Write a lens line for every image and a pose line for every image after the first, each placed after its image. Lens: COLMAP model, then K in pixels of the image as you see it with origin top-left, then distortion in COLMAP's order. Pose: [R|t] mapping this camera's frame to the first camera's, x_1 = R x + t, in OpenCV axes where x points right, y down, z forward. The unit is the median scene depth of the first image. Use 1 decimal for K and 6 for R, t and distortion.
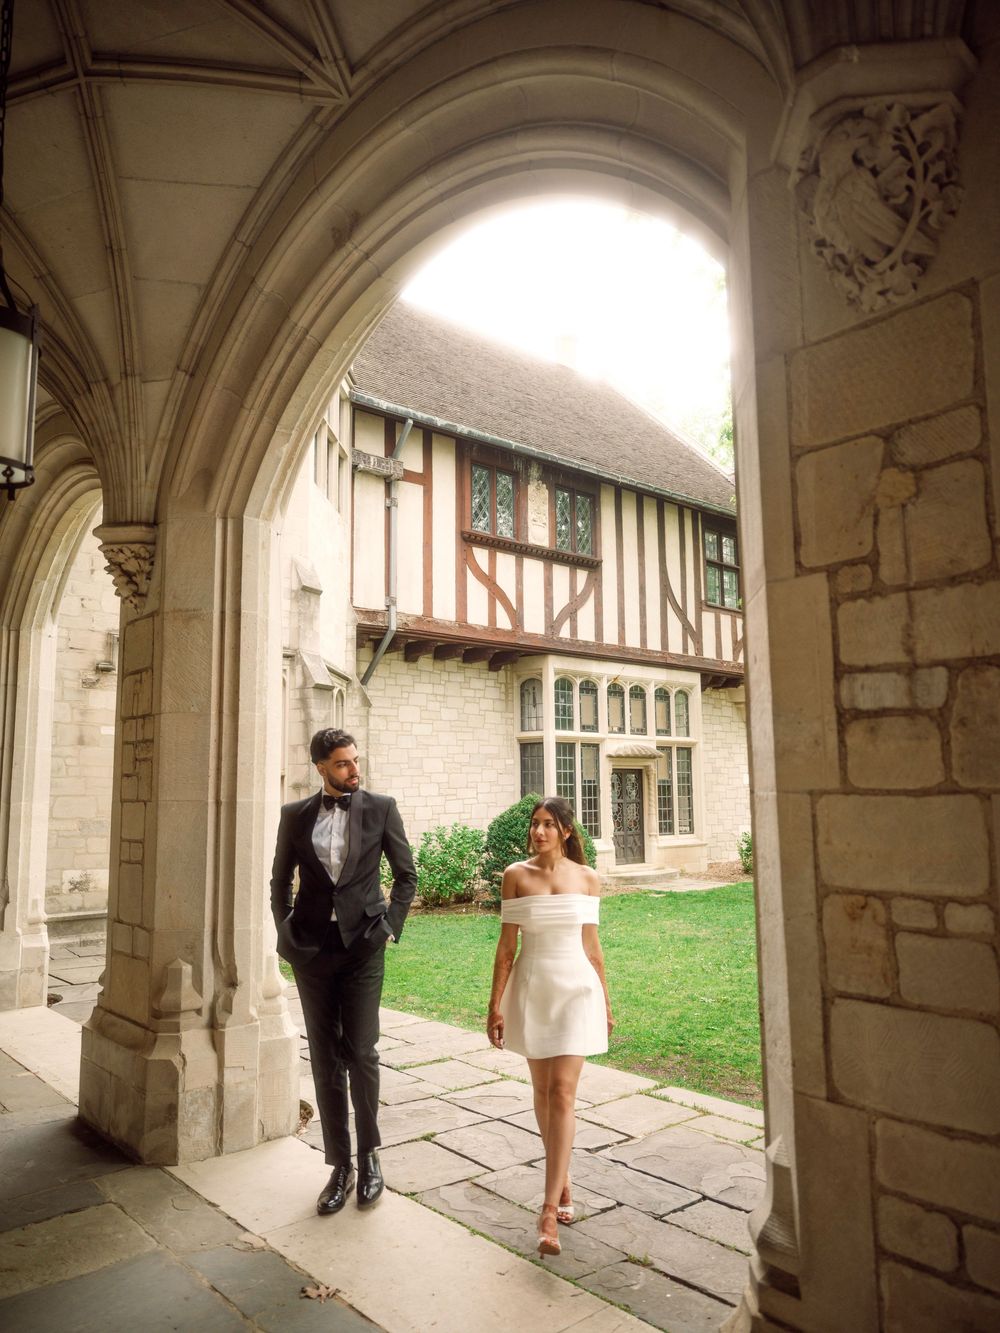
lens RADIAL K [[935.1, 0, 504.5], [0, 935.1, 673.4], [0, 0, 1]] dist [-0.006618, 0.017076]
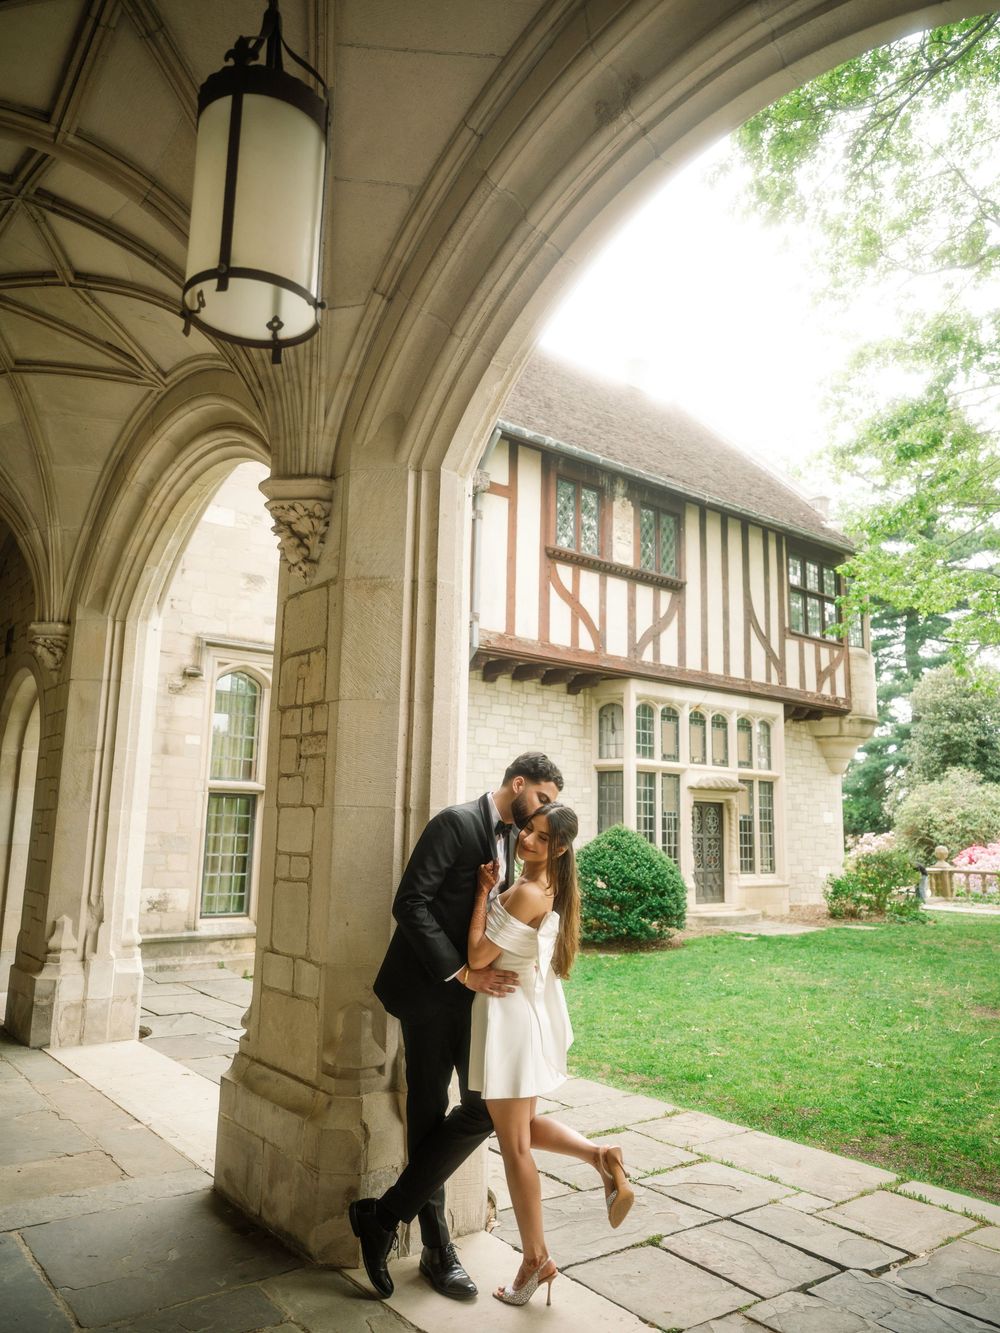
lens RADIAL K [[935.1, 0, 499.1], [0, 935.1, 665.7], [0, 0, 1]] dist [-0.006618, 0.017076]
pose [[0.998734, 0.025400, -0.043417, -0.136140], [-0.027222, 0.998751, -0.041901, 0.030877], [0.042298, 0.043029, 0.998178, 0.126257]]
